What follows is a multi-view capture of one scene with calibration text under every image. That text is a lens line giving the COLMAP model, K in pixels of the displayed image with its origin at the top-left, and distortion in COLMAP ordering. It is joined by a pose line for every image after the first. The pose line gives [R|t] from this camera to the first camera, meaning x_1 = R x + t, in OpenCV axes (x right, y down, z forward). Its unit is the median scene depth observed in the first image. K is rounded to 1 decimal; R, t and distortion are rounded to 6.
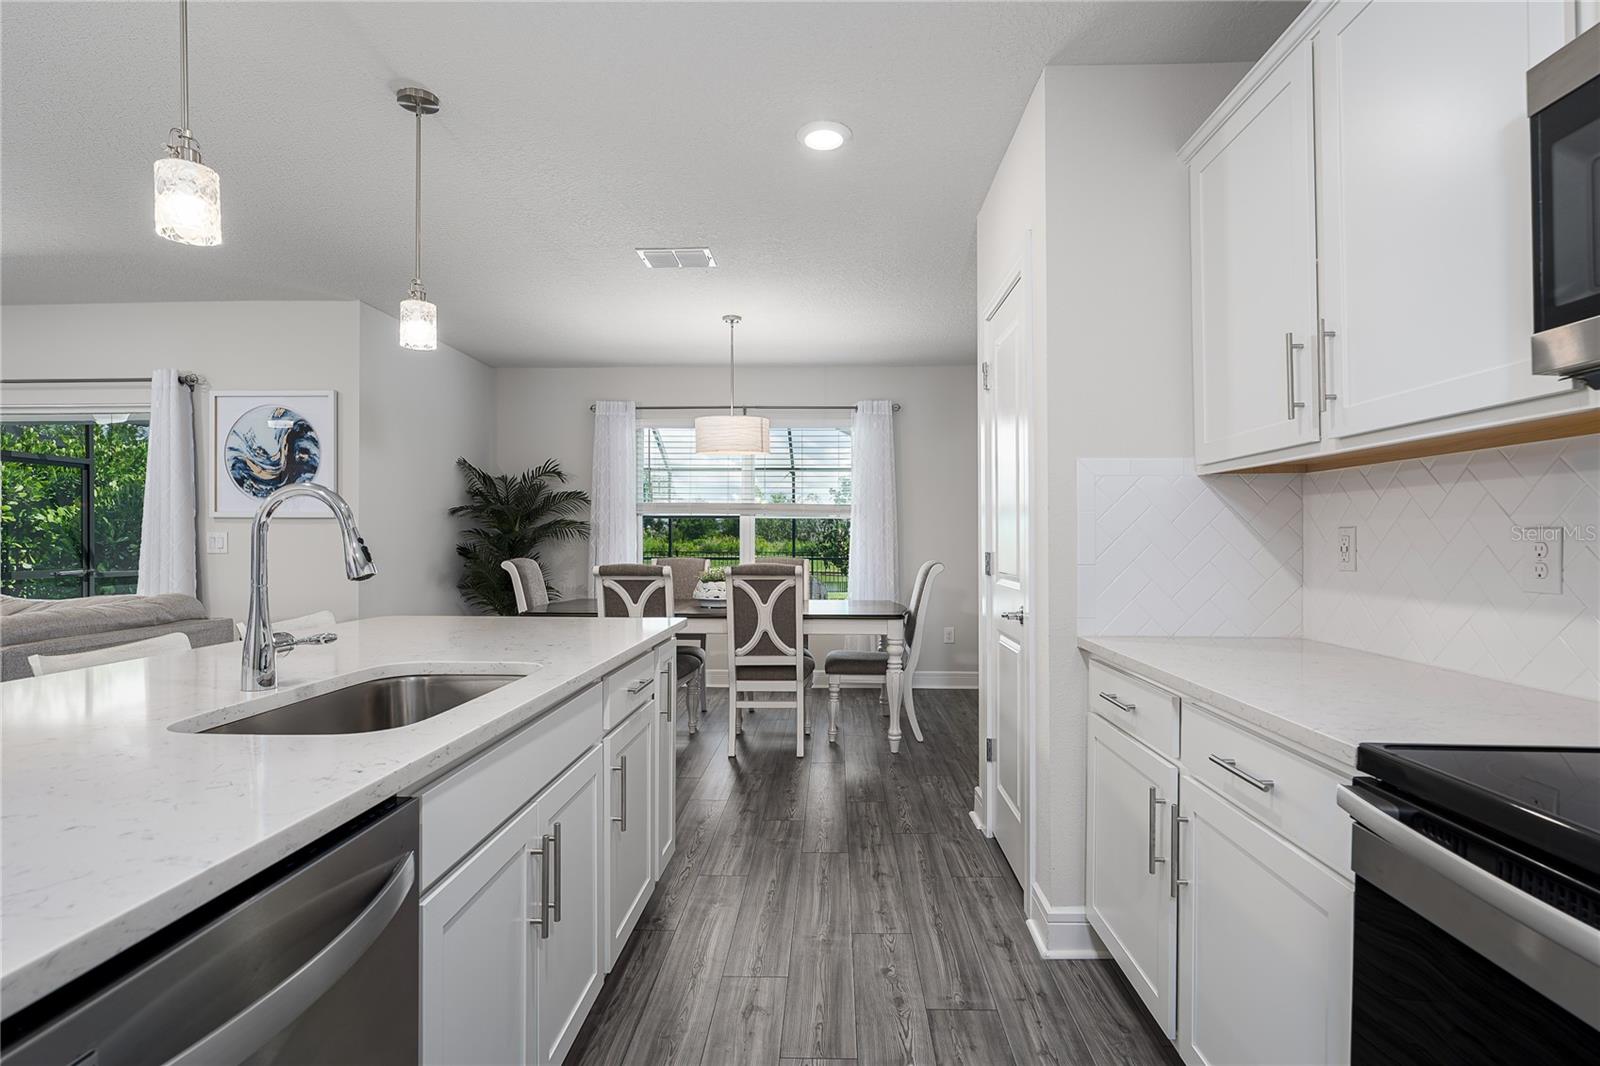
lens RADIAL K [[809.1, 0, 800.0], [0, 809.1, 533.0], [0, 0, 1]] dist [-0.001115, 0.000018]
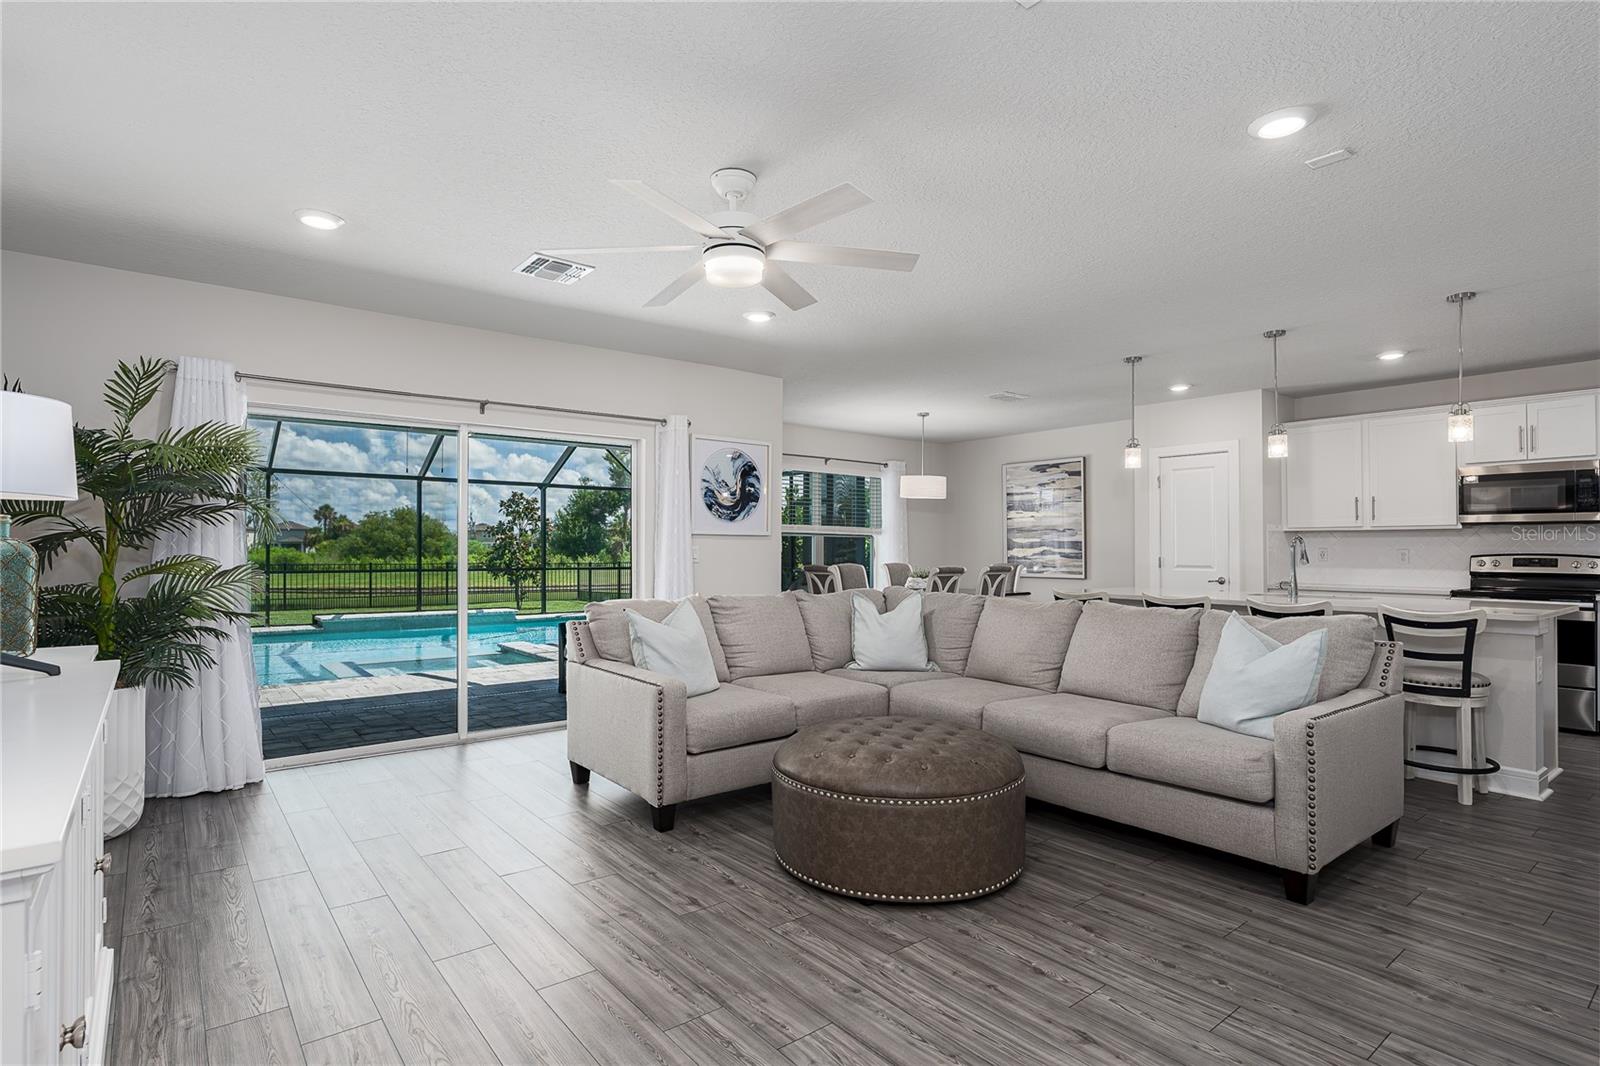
lens RADIAL K [[809.1, 0, 800.0], [0, 809.1, 533.0], [0, 0, 1]] dist [-0.001115, 0.000018]
pose [[0.758274, 0.015194, 0.651759, -1.416054], [-0.004535, 0.999827, -0.018031, 0.000536], [-0.651921, 0.010717, 0.758211, -0.058464]]
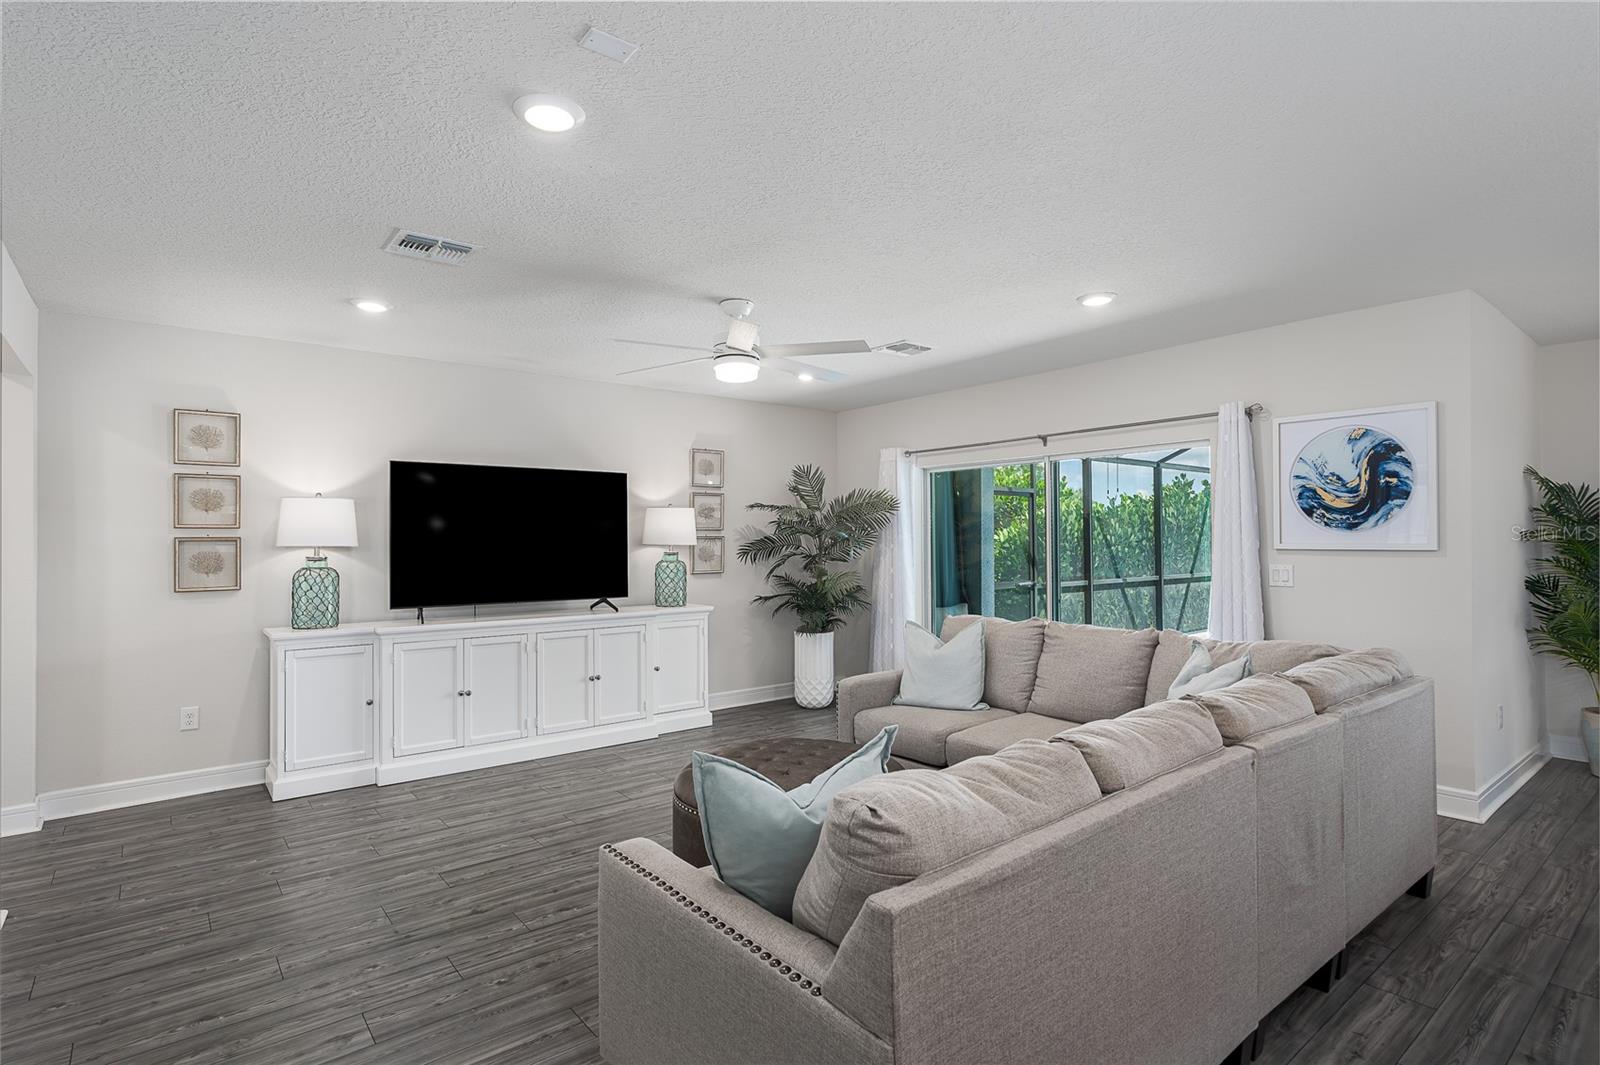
lens RADIAL K [[793.3, 0, 800.0], [0, 793.3, 532.5], [0, 0, 1]] dist [-0.002335, -0.000187]
pose [[0.655630, -0.011711, -0.754991, -0.385033], [0.009976, 0.999927, -0.006847, -0.038581], [0.755016, -0.003043, 0.655699, -0.050871]]
